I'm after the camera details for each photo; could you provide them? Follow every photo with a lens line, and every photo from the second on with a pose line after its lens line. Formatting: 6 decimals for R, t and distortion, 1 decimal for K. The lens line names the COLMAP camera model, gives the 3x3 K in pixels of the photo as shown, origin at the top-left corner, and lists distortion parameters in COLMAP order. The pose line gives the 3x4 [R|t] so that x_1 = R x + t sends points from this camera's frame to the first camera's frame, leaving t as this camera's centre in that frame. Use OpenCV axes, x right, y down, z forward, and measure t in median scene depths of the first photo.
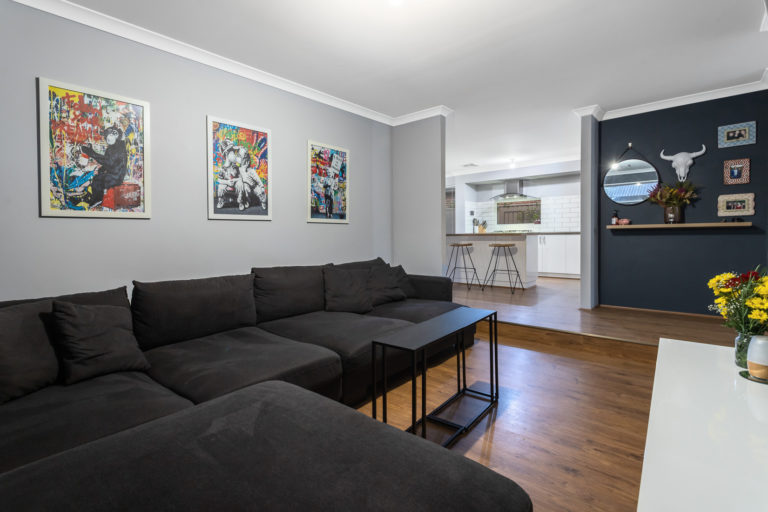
lens RADIAL K [[360.6, 0, 380.3], [0, 360.6, 247.8], [0, 0, 1]] dist [0.010241, 0.000201]
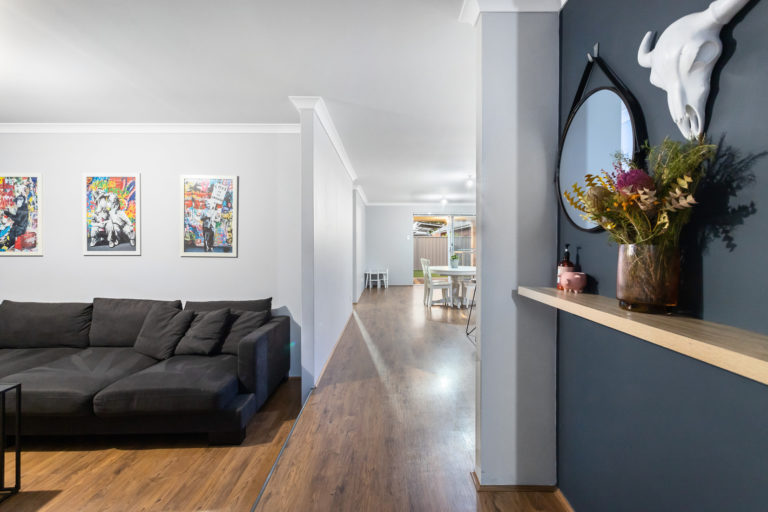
lens RADIAL K [[360.6, 0, 380.3], [0, 360.6, 247.8], [0, 0, 1]] dist [0.010241, 0.000201]
pose [[0.667141, 0.019003, -0.744689, 1.058703], [-0.038513, 0.999218, -0.009004, -0.123824], [0.743936, 0.034687, 0.667351, 0.856368]]
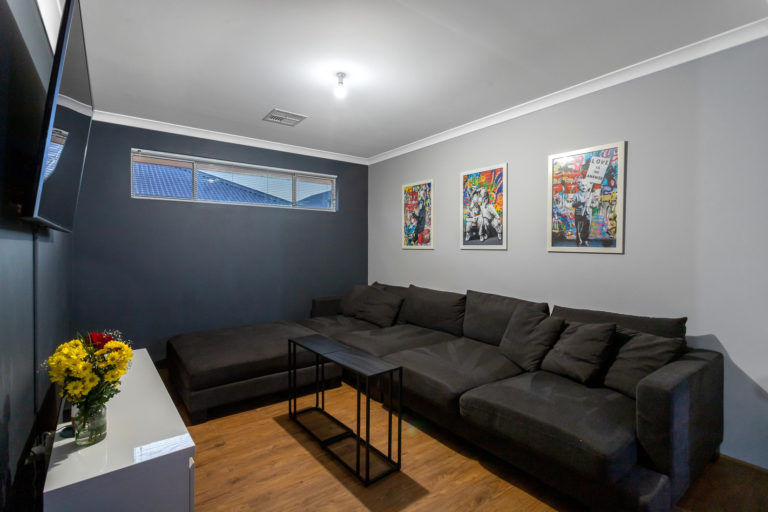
lens RADIAL K [[360.6, 0, 380.3], [0, 360.6, 247.8], [0, 0, 1]] dist [0.010241, 0.000201]
pose [[-0.199591, 0.016560, -0.979739, 0.828099], [-0.039346, 0.998915, 0.024899, -0.098766], [0.979089, 0.043519, -0.198723, 0.902348]]
